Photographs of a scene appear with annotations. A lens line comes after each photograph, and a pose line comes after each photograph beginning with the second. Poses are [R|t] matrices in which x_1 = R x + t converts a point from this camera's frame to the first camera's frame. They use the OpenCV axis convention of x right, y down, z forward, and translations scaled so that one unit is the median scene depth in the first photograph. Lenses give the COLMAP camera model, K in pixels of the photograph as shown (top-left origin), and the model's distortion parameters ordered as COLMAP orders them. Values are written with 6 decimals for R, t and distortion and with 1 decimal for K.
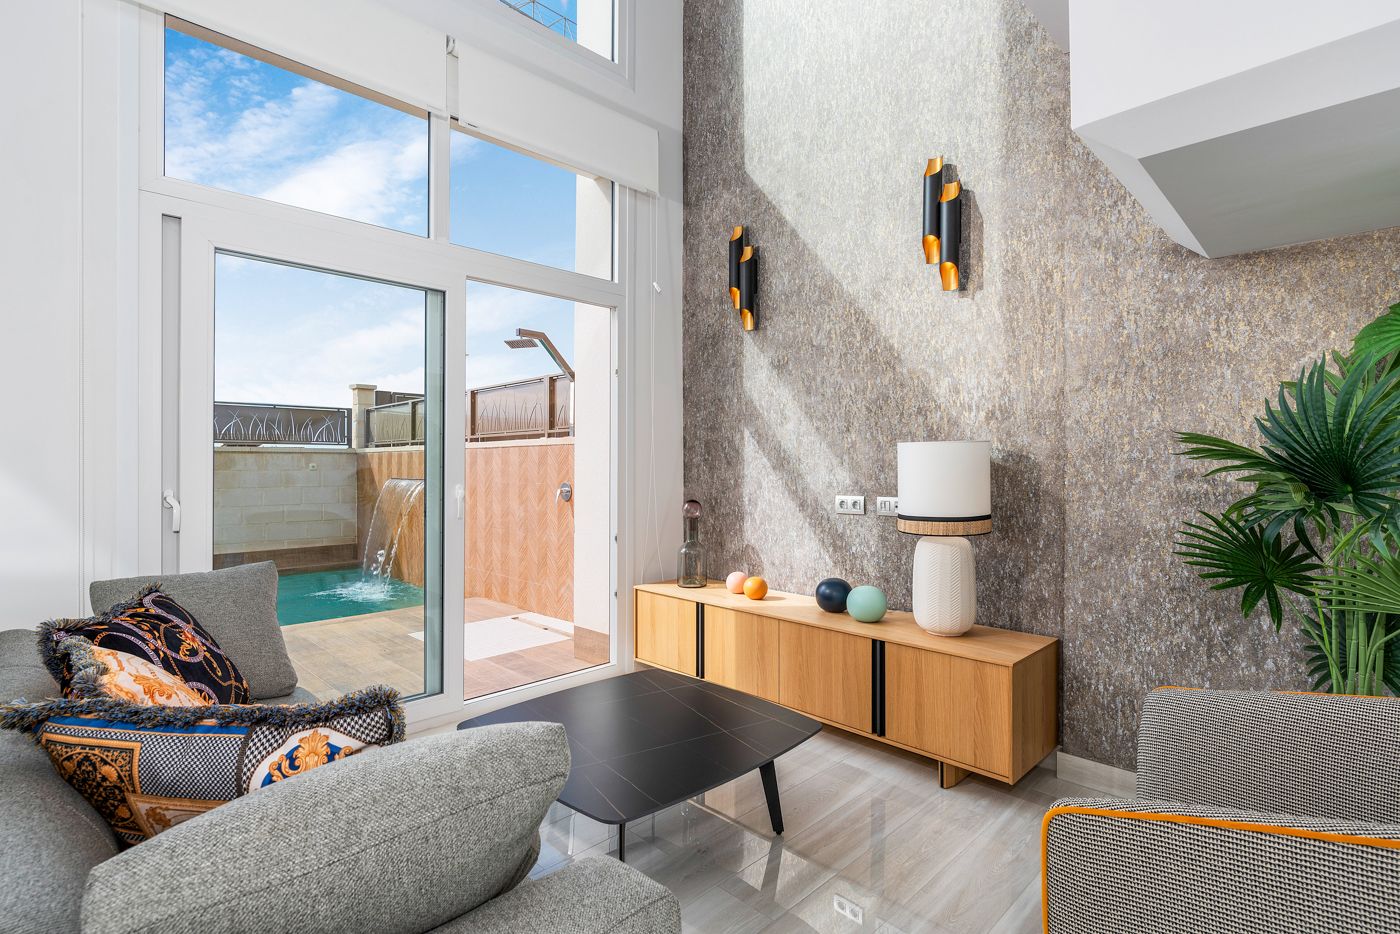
lens RADIAL K [[667.6, 0, 718.3], [0, 667.6, 464.6], [0, 0, 1]] dist [0.000166, -0.000235]
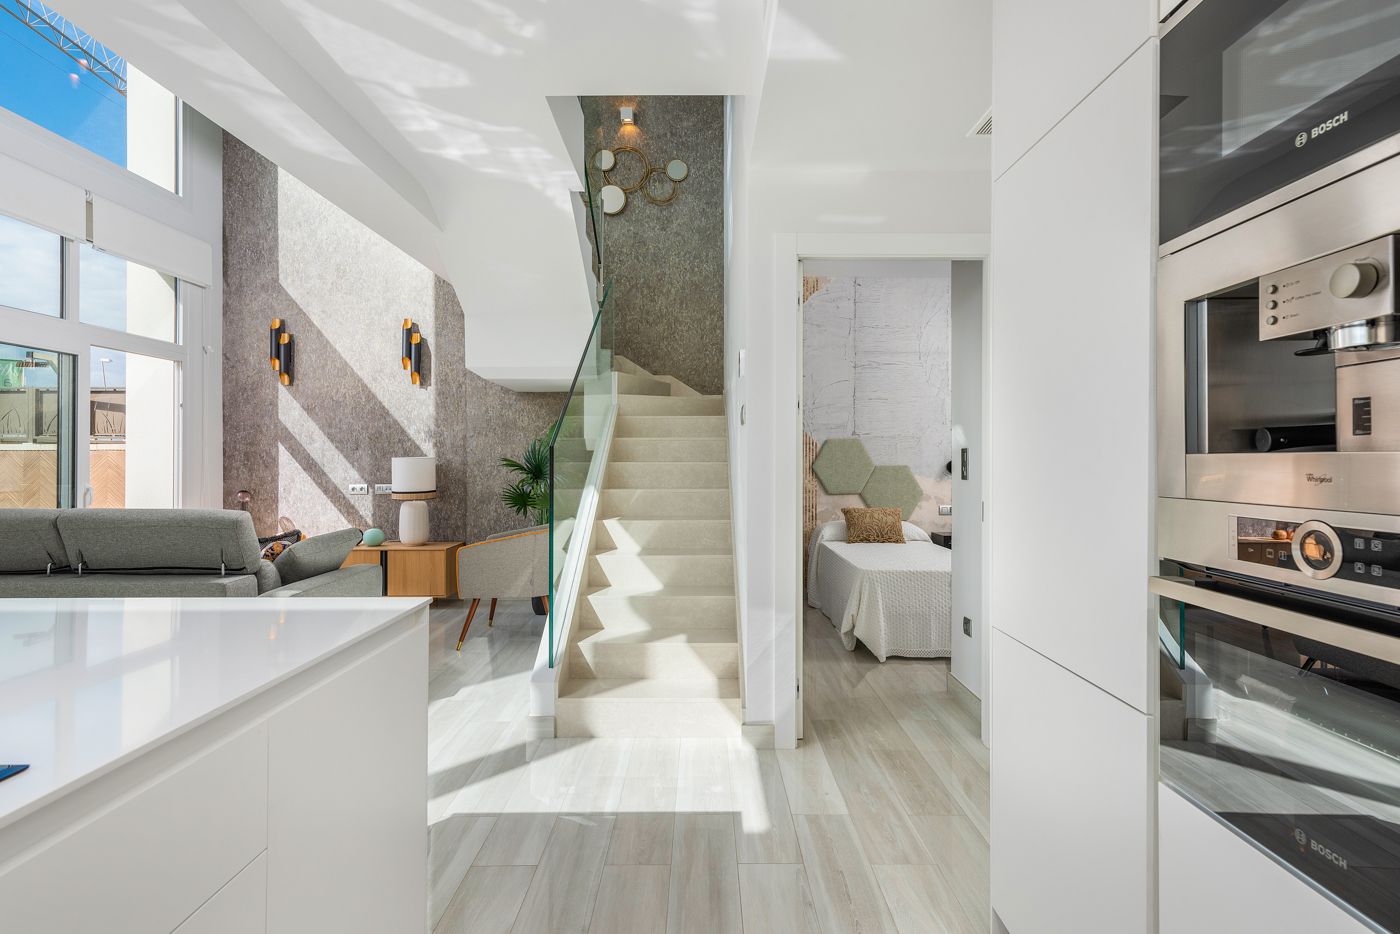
lens RADIAL K [[664.5, 0, 702.4], [0, 664.5, 459.4], [0, 0, 1]] dist [0.001836, -0.000102]
pose [[0.698805, -0.000546, 0.715312, -0.457655], [-0.000409, 0.999999, 0.001162, -0.025382], [-0.715312, -0.001105, 0.698804, -0.977314]]
